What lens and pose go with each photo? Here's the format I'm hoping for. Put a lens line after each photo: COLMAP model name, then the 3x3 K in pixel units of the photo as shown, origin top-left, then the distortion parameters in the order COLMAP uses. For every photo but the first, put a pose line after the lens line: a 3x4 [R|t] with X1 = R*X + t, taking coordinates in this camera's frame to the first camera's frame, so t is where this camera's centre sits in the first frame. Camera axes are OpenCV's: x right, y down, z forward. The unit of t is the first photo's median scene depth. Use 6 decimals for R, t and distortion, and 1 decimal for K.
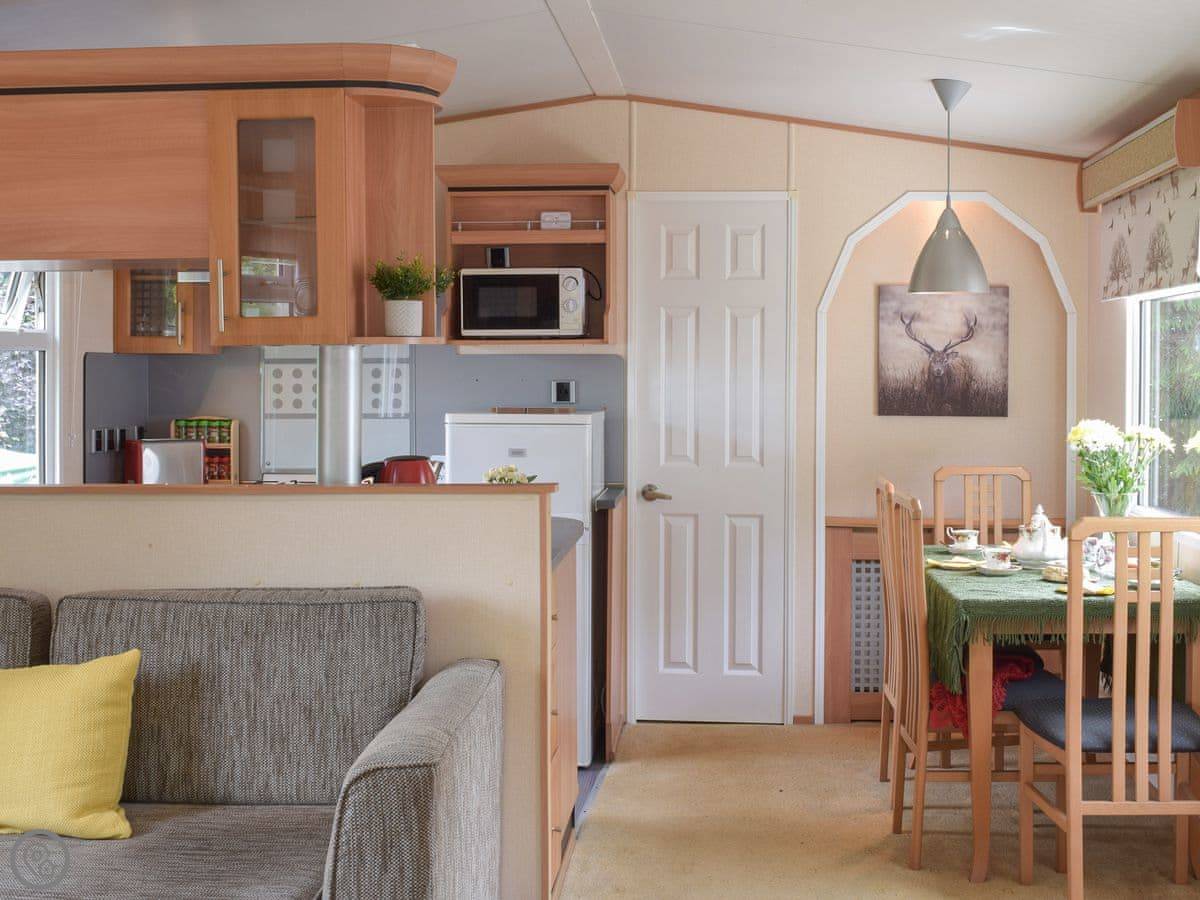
lens RADIAL K [[1616.8, 0, 597.9], [0, 1616.8, 357.2], [0, 0, 1]] dist [-0.045558, -0.002266]
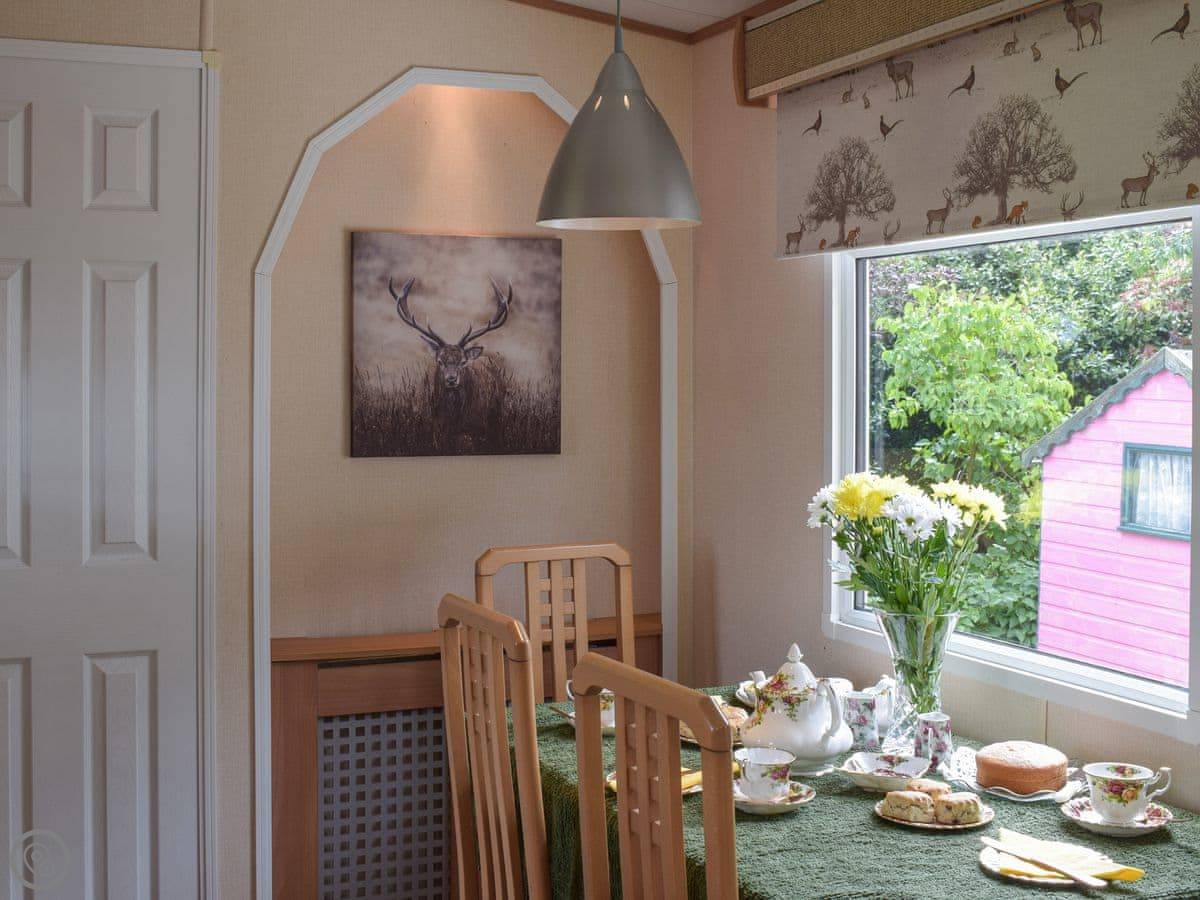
lens RADIAL K [[1616.8, 0, 597.9], [0, 1616.8, 357.2], [0, 0, 1]] dist [-0.045558, -0.002266]
pose [[0.888794, -0.001164, 0.458305, -0.012123], [0.001221, 0.999999, 0.000172, 0.000512], [-0.458305, 0.000407, 0.888795, 0.451926]]
